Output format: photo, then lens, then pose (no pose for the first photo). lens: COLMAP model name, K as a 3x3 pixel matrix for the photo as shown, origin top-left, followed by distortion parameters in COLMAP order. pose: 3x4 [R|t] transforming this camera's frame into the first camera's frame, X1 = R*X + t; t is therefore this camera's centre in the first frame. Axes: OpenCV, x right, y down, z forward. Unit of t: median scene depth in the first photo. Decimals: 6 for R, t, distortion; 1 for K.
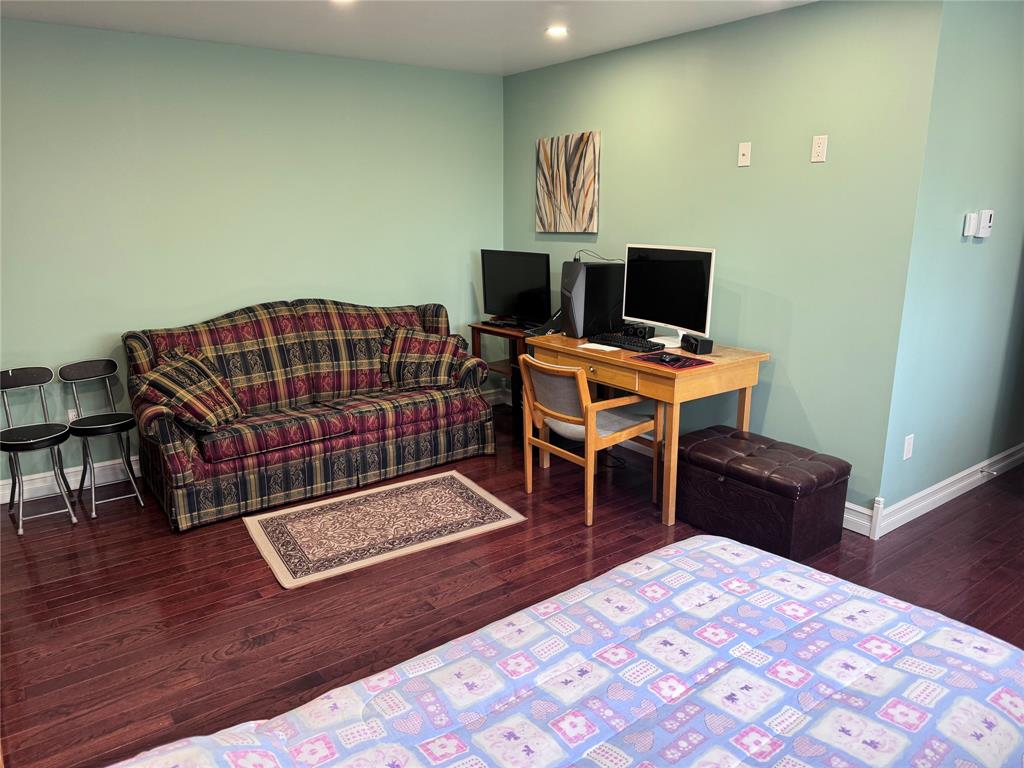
lens RADIAL K [[718.5, 0, 512.9], [0, 718.5, 391.8], [0, 0, 1]] dist [0.040939, -0.053398]
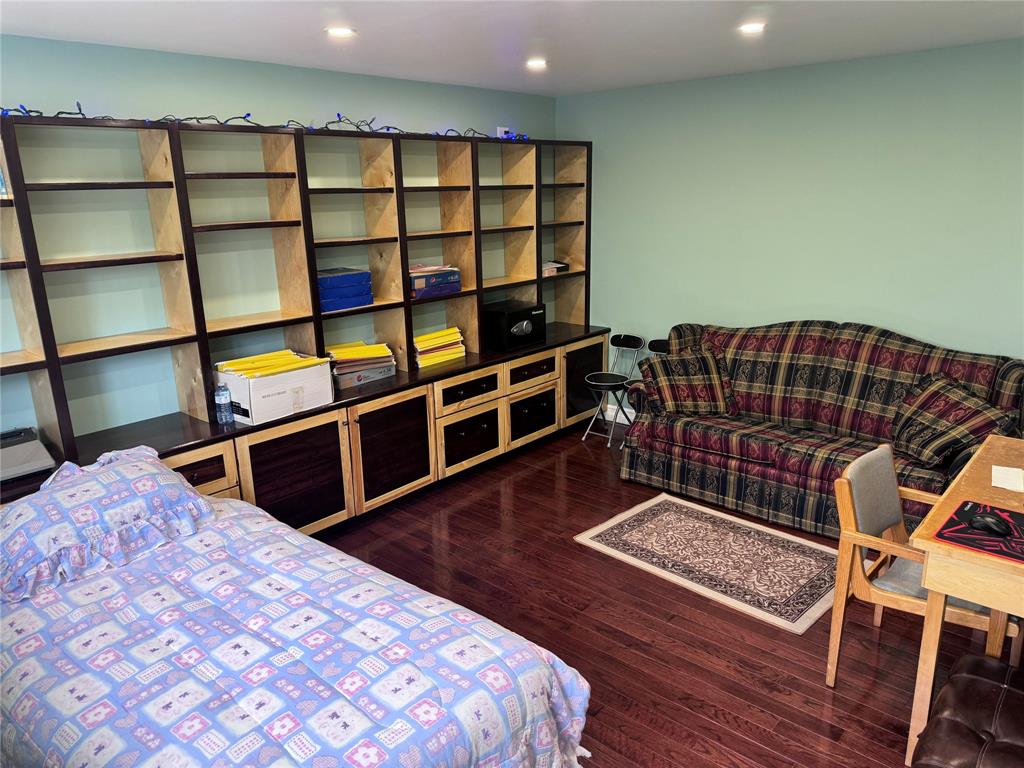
lens RADIAL K [[718.5, 0, 508.6], [0, 718.5, 391.5], [0, 0, 1]] dist [0.040939, -0.053398]
pose [[0.172966, 0.260101, -0.949963, 0.634380], [-0.216684, 0.950919, 0.220910, -0.181557], [0.960797, 0.167632, 0.220836, 0.450570]]
